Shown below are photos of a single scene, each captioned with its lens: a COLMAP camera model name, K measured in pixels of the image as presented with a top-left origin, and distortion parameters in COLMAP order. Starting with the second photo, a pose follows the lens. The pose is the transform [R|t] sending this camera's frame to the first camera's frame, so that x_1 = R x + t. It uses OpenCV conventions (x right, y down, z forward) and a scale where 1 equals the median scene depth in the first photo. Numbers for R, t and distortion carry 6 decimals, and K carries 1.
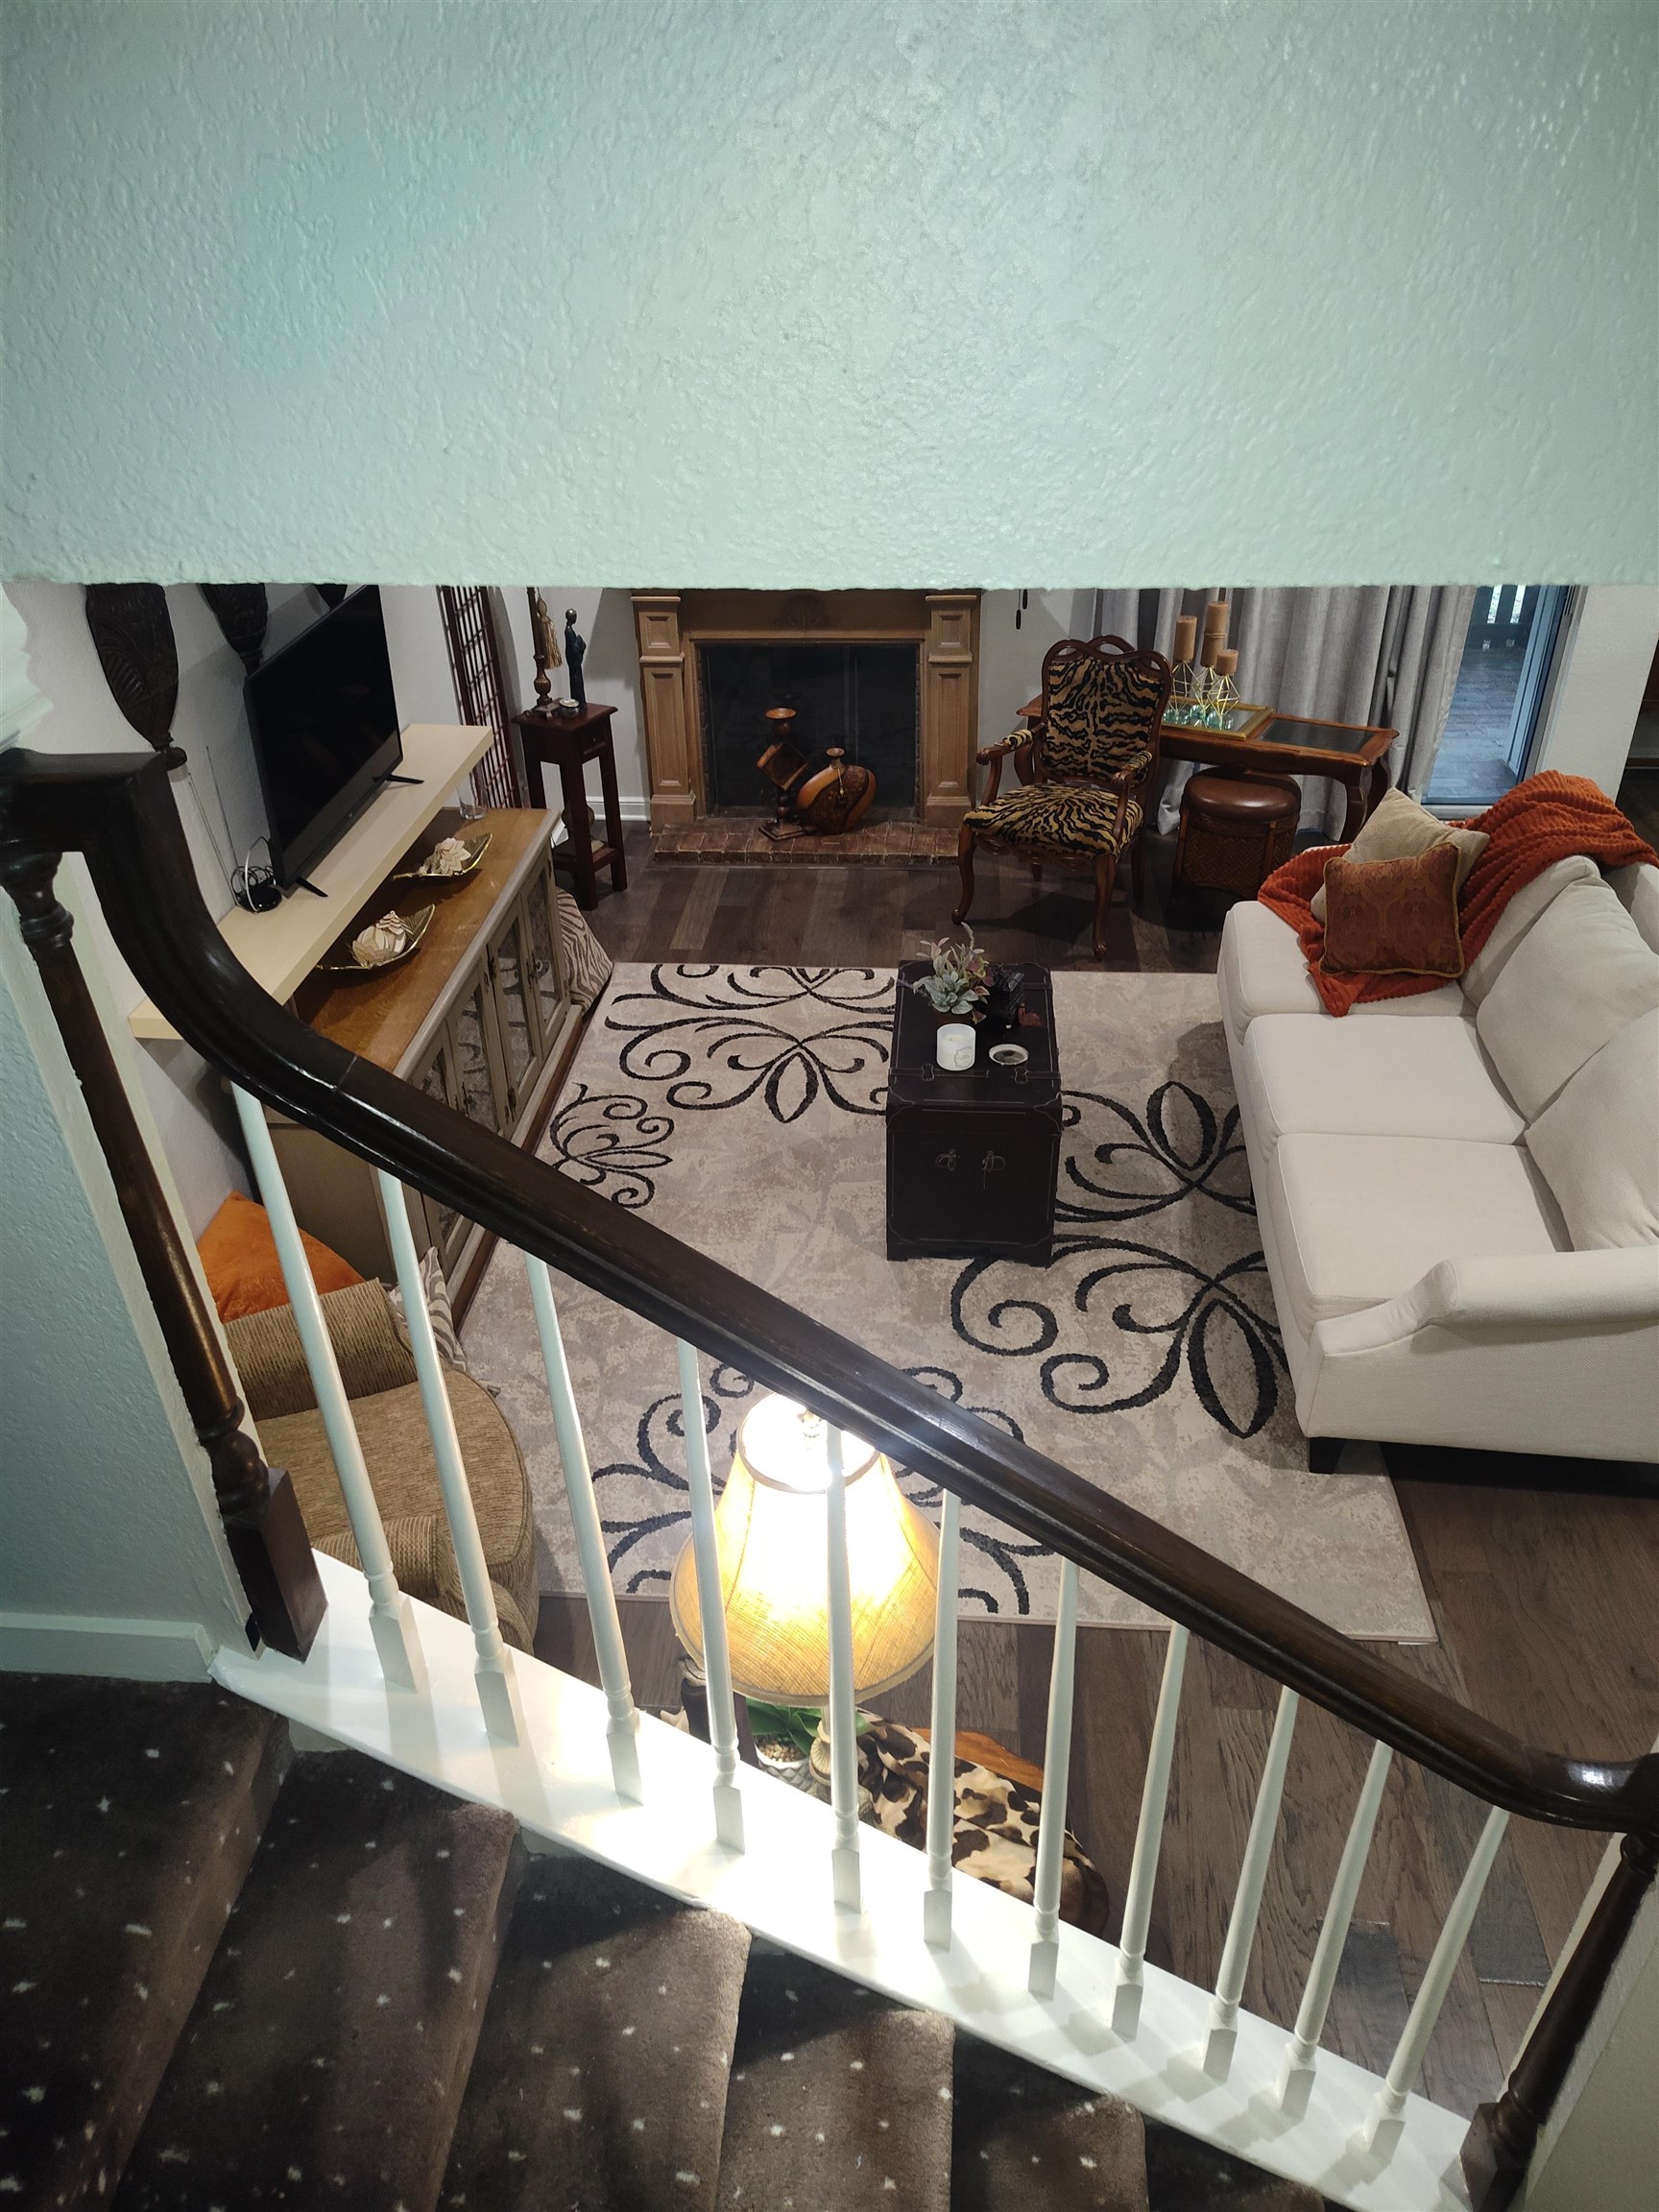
lens RADIAL K [[1532.5, 0, 819.7], [0, 1532.5, 1102.5], [0, 0, 1]] dist [0.000573, -0.018122]
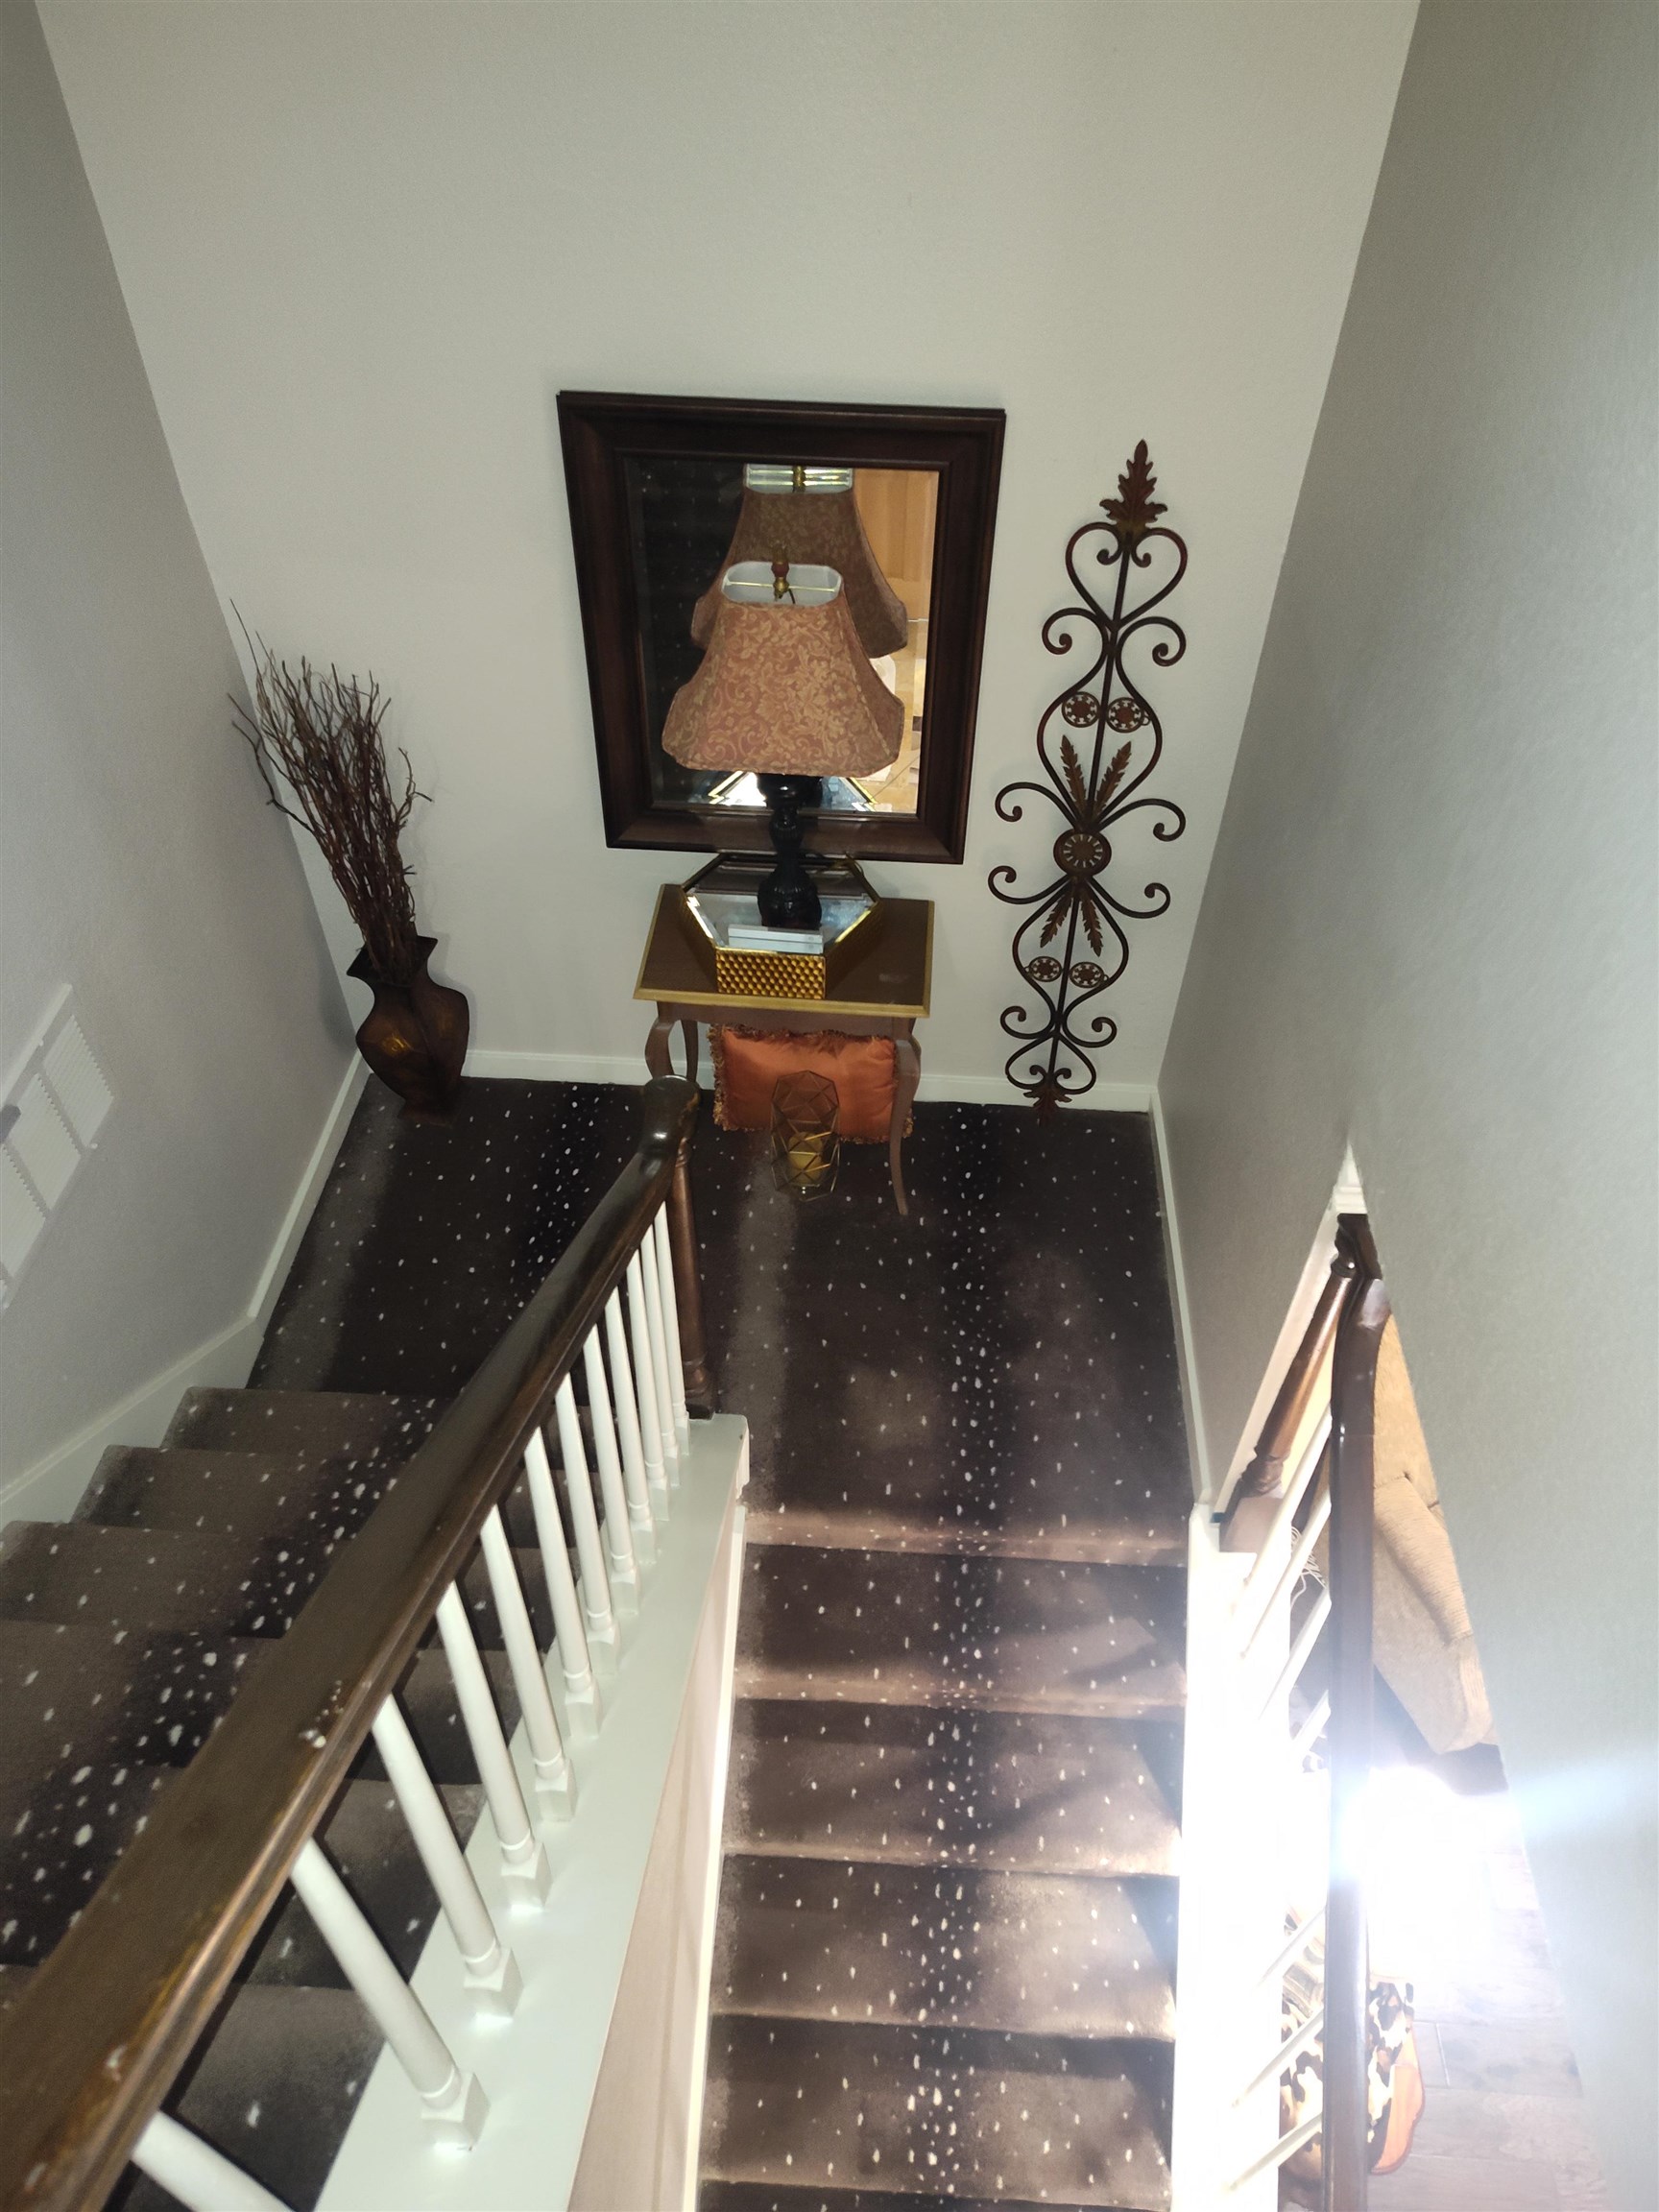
lens RADIAL K [[1532.5, 0, 825.2], [0, 1532.5, 1103.3], [0, 0, 1]] dist [0.000573, -0.018122]
pose [[0.019494, 0.743814, -0.668102, 0.487007], [-0.553077, 0.564698, 0.612554, -0.816440], [0.832902, 0.357571, 0.422395, -0.348119]]
